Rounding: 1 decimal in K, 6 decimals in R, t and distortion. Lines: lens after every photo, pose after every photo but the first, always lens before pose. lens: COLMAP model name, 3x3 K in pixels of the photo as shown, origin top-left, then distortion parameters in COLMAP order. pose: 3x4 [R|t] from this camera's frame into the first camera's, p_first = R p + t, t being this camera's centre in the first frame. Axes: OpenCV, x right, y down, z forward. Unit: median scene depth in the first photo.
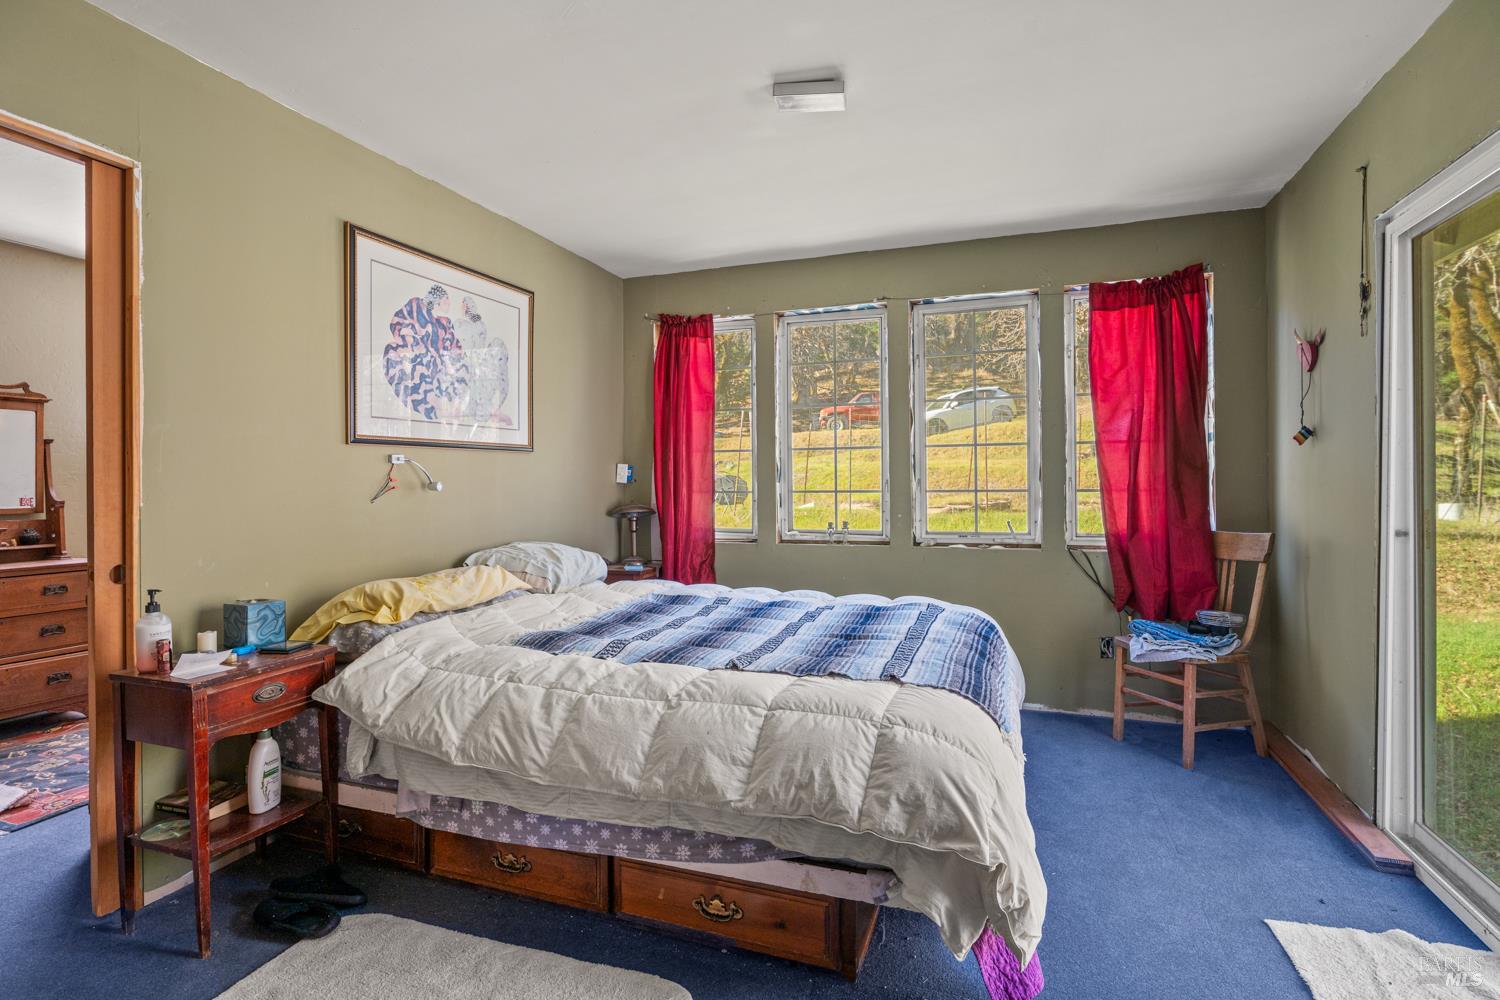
lens RADIAL K [[728.4, 0, 745.3], [0, 728.4, 491.5], [0, 0, 1]] dist [-0.016068, 0.000753]
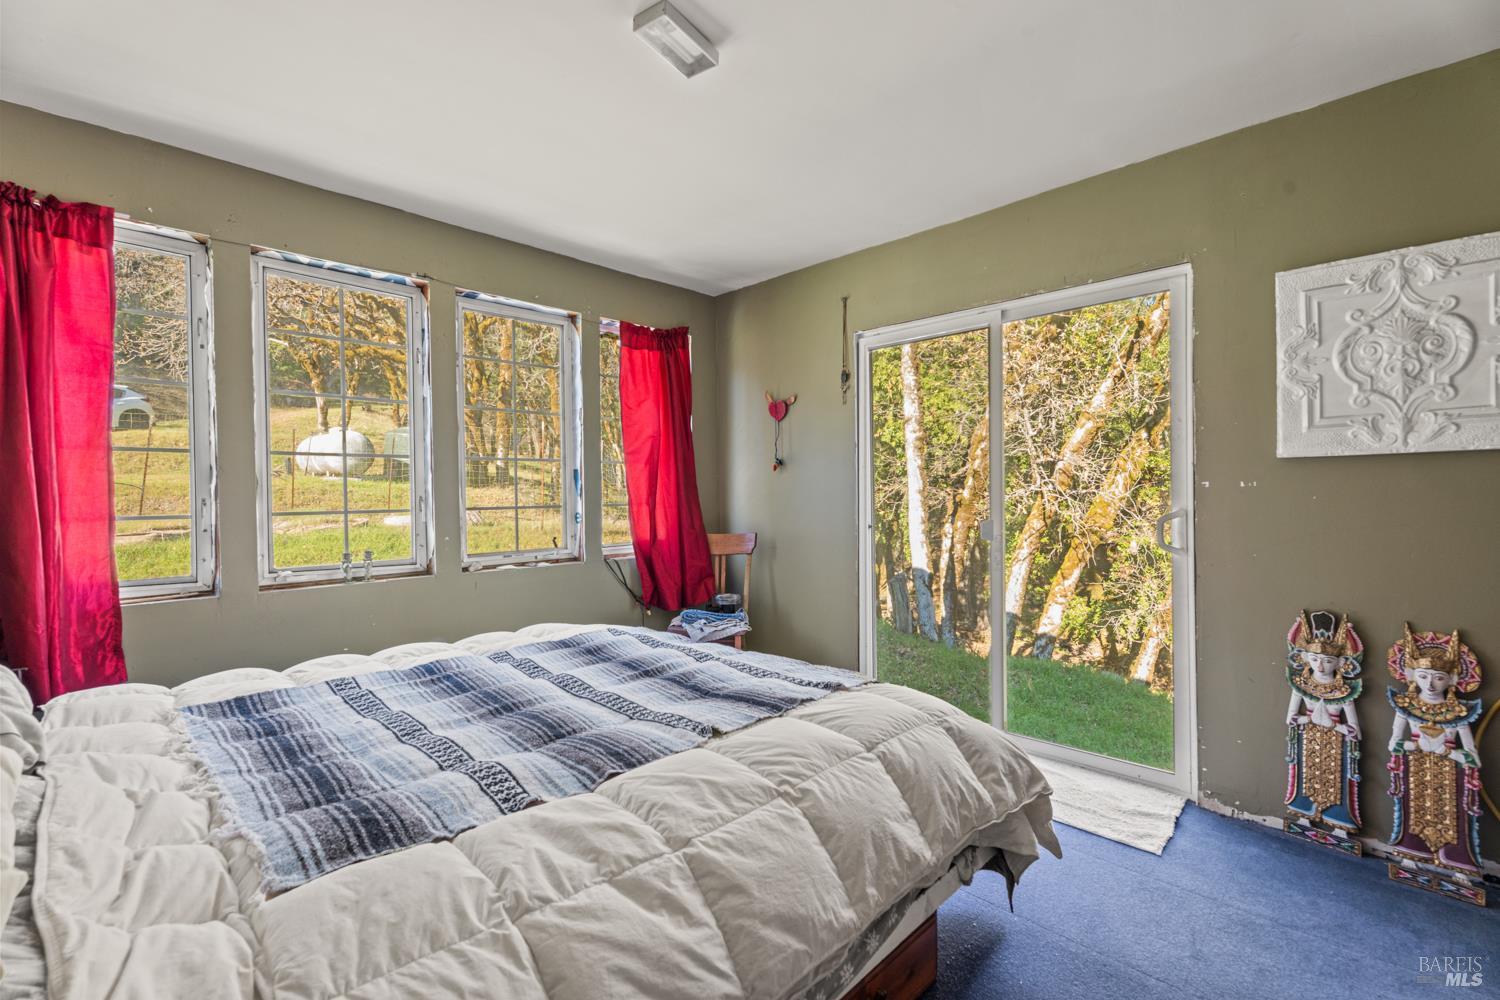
lens RADIAL K [[668.1, 0, 748.0], [0, 668.1, 496.4], [0, 0, 1]] dist [0.002636, -0.000407]
pose [[0.410520, -0.003333, 0.911845, -0.368924], [0.019079, 0.999806, -0.004935, -0.005319], [-0.911652, 0.019423, 0.410504, 0.376457]]
